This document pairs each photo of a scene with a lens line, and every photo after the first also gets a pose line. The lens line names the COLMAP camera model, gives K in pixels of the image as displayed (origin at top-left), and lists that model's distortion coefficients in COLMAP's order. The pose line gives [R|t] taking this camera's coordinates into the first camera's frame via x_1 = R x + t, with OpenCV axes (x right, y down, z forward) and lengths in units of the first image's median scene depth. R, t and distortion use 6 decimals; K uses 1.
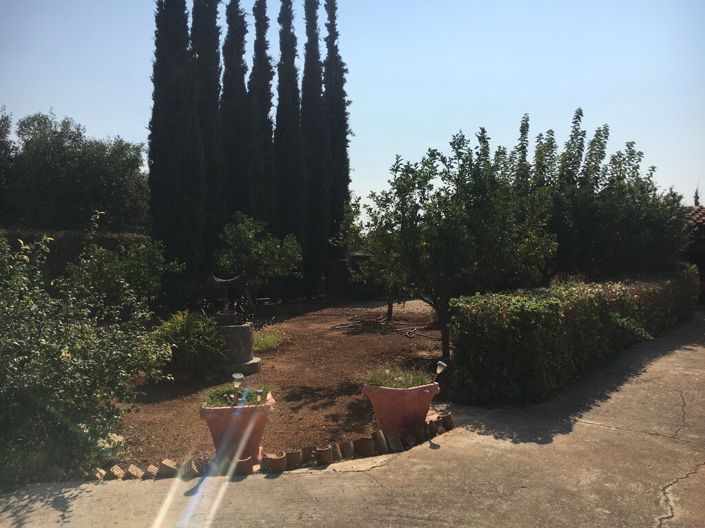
lens RADIAL K [[591.7, 0, 351.5], [0, 591.7, 261.5], [0, 0, 1]] dist [0.041512, -0.023572]
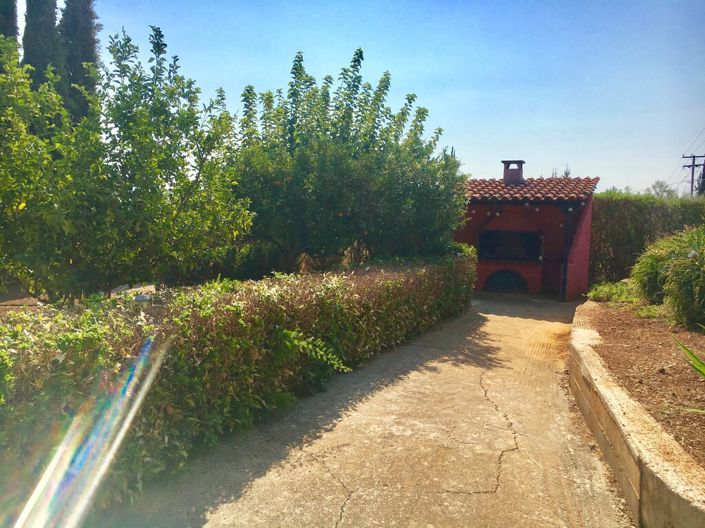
lens RADIAL K [[591.7, 0, 353.1], [0, 591.7, 265.3], [0, 0, 1]] dist [0.041512, -0.023572]
pose [[0.968135, 0.009692, 0.250240, 0.261655], [-0.022730, 0.998527, 0.049266, -0.007294], [-0.249394, -0.053385, 0.966930, 0.309031]]
